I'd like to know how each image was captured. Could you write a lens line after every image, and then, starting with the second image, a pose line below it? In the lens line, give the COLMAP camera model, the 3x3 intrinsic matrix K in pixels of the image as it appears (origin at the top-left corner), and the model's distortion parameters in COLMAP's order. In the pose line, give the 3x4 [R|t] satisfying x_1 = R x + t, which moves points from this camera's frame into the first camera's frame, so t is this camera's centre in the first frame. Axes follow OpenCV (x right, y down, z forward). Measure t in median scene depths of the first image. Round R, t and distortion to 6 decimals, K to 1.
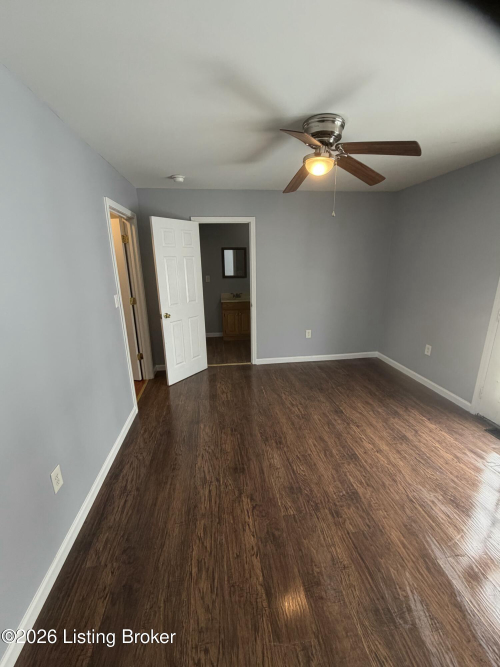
lens RADIAL K [[272.7, 0, 252.5], [0, 272.7, 334.4], [0, 0, 1]] dist [-0.001967, -0.000008]
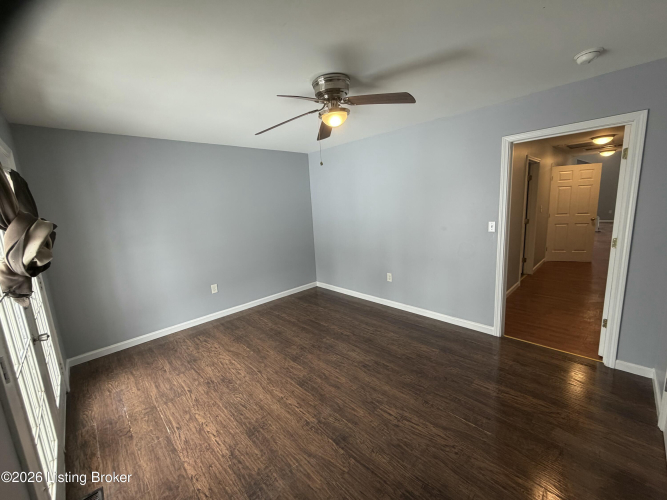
lens RADIAL K [[272.7, 0, 333.5], [0, 272.7, 250.0], [0, 0, 1]] dist [-0.001967, -0.000008]
pose [[-0.809713, 0.160350, -0.564494, 0.747678], [-0.088670, 0.917467, 0.387804, -0.442065], [0.580089, 0.364063, -0.728666, 1.567438]]
